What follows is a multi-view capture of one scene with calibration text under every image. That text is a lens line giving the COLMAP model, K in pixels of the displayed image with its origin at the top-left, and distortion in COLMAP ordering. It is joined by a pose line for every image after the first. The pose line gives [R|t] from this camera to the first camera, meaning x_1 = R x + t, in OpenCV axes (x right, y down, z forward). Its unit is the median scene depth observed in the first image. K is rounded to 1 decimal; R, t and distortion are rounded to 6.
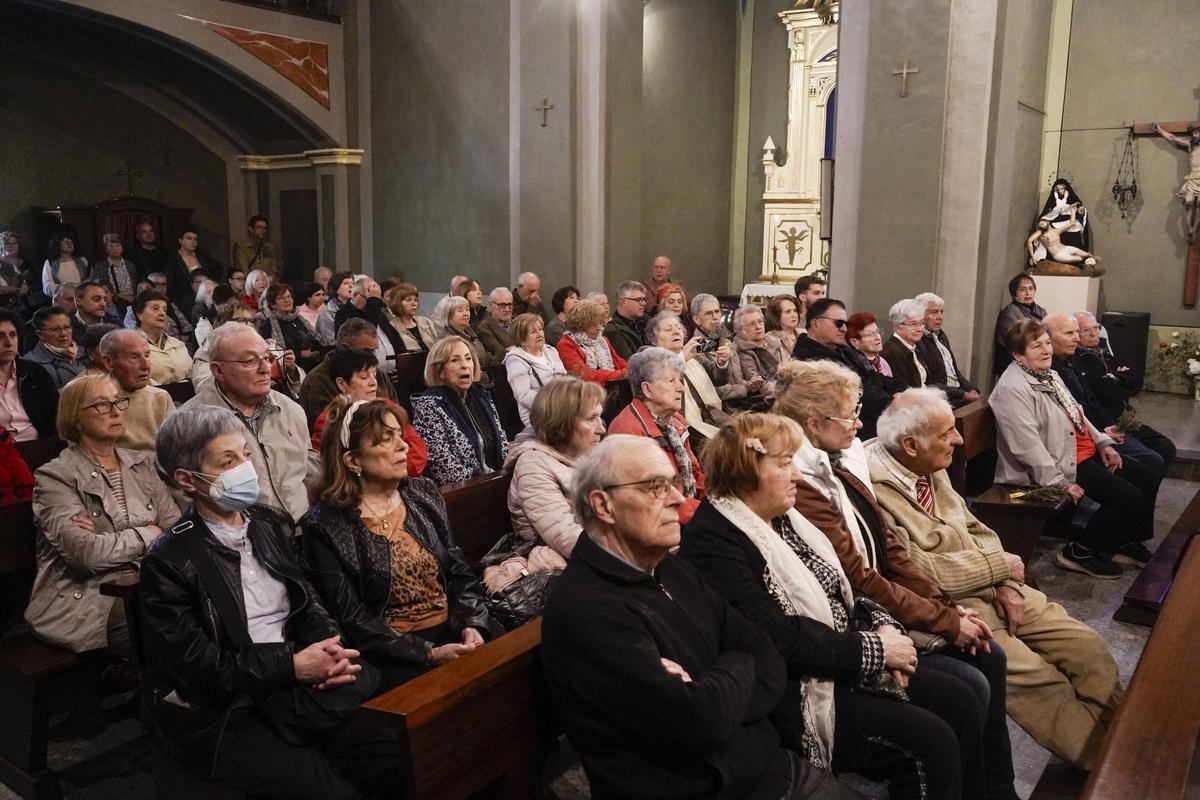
lens RADIAL K [[970.4, 0, 599.5], [0, 970.4, 402.5], [0, 0, 1]] dist [-0.004038, 0.010475]
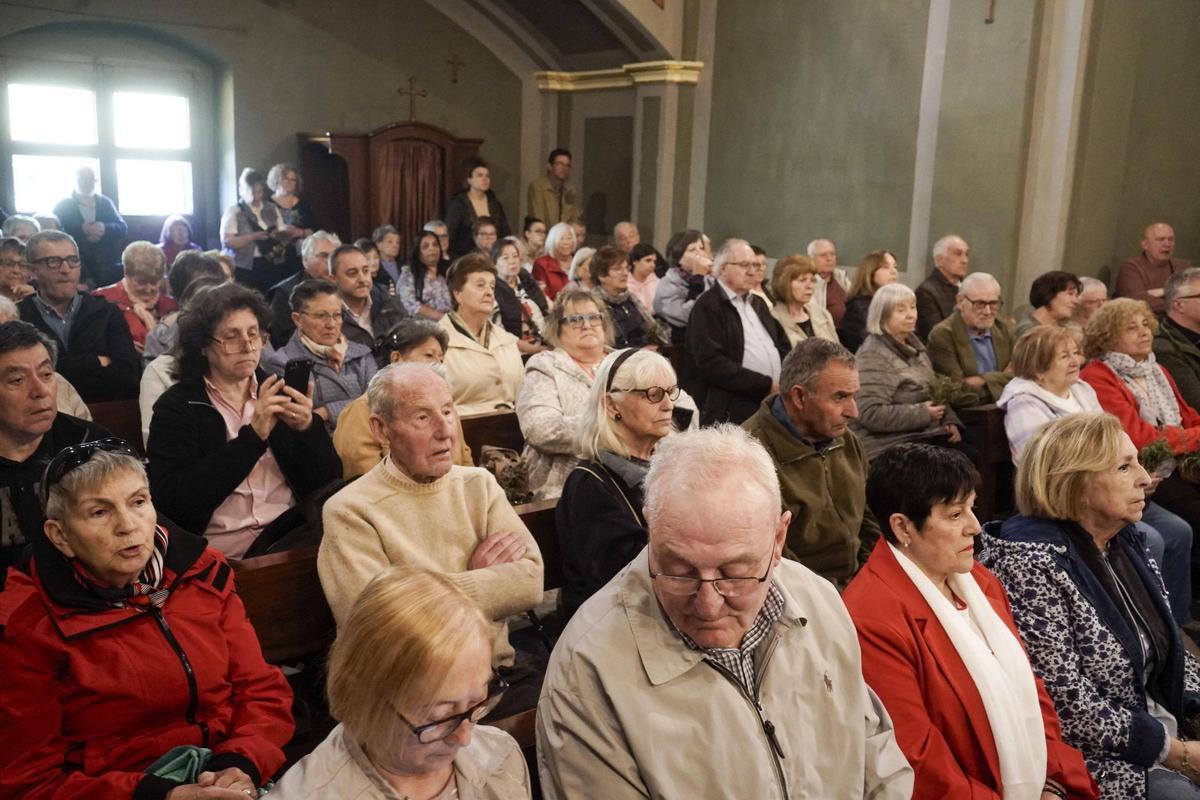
lens RADIAL K [[969.5, 0, 600.0], [0, 969.5, 400.0], [0, 0, 1]] dist [-0.003059, 0.004659]
pose [[0.971960, 0.075041, -0.222852, -0.146183], [-0.062151, 0.995993, 0.064309, -0.047898], [0.226785, -0.048655, 0.972729, 0.262454]]
